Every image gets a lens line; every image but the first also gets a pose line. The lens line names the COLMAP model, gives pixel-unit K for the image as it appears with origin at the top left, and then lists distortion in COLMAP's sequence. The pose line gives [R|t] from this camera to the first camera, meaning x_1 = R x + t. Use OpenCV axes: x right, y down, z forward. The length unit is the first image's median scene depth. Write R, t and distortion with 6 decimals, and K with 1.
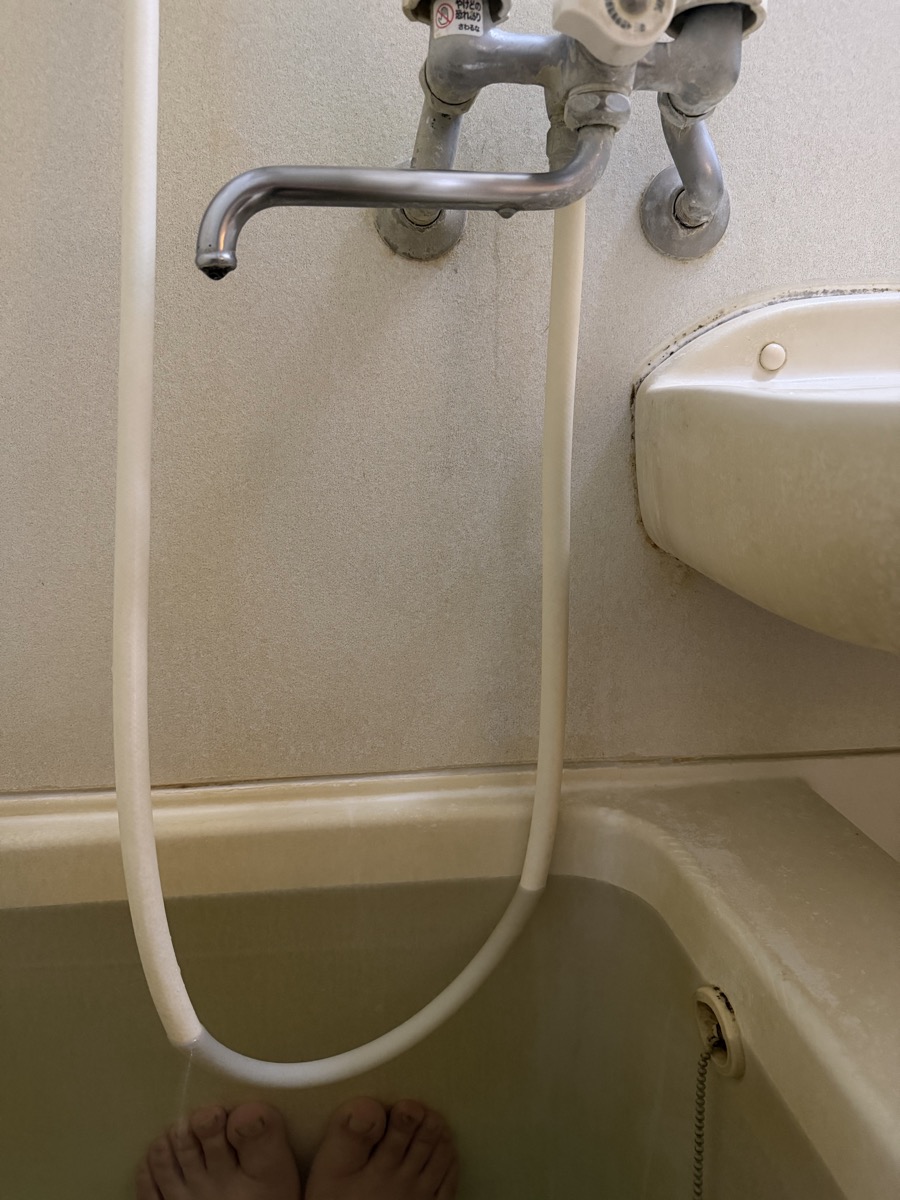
lens RADIAL K [[850.0, 0, 461.4], [0, 850.0, 601.5], [0, 0, 1]] dist [0.016659, -0.035164]
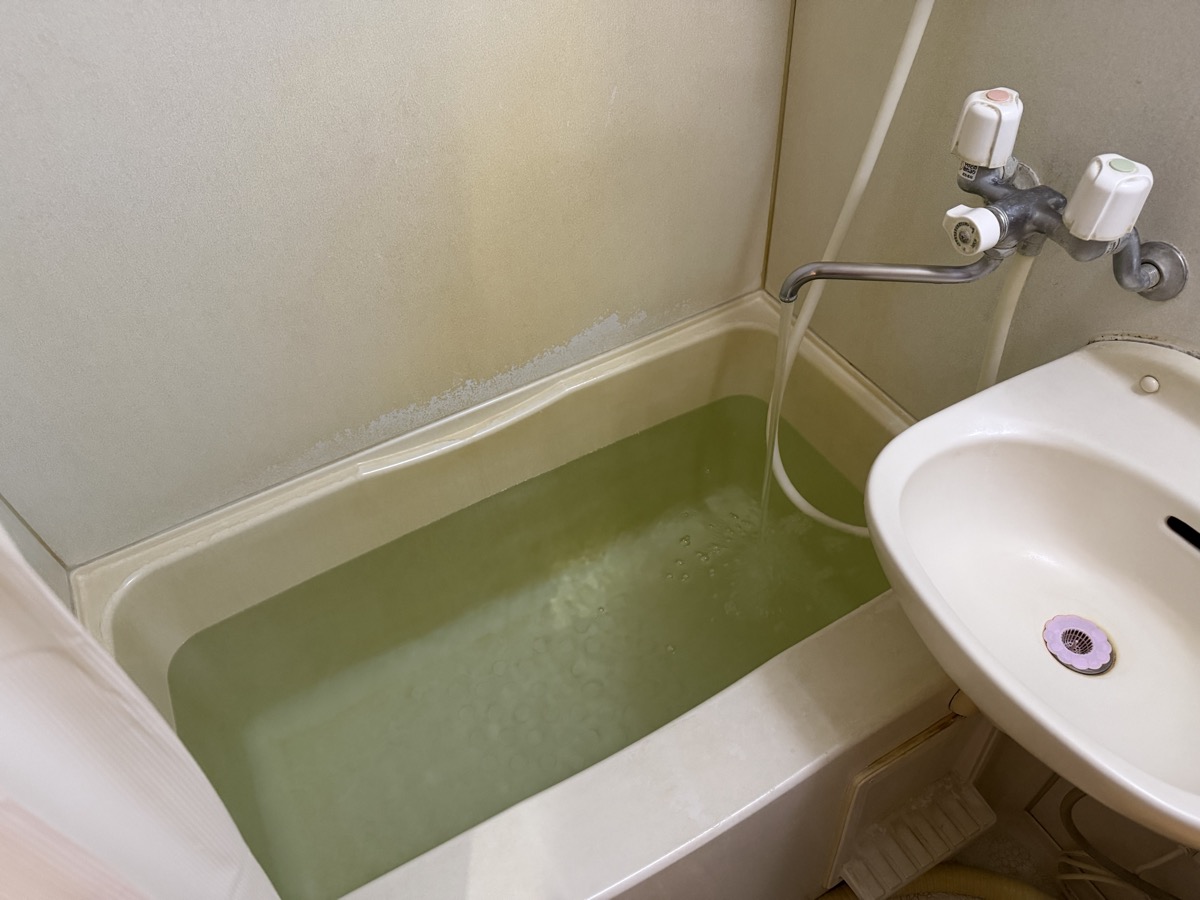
lens RADIAL K [[850.0, 0, 609.4], [0, 850.0, 450.7], [0, 0, 1]] dist [0.016659, -0.035164]
pose [[0.389136, 0.673775, -0.628172, 1.024352], [-0.171211, 0.722940, 0.669362, -1.052957], [0.905130, -0.152923, 0.396679, -0.478960]]
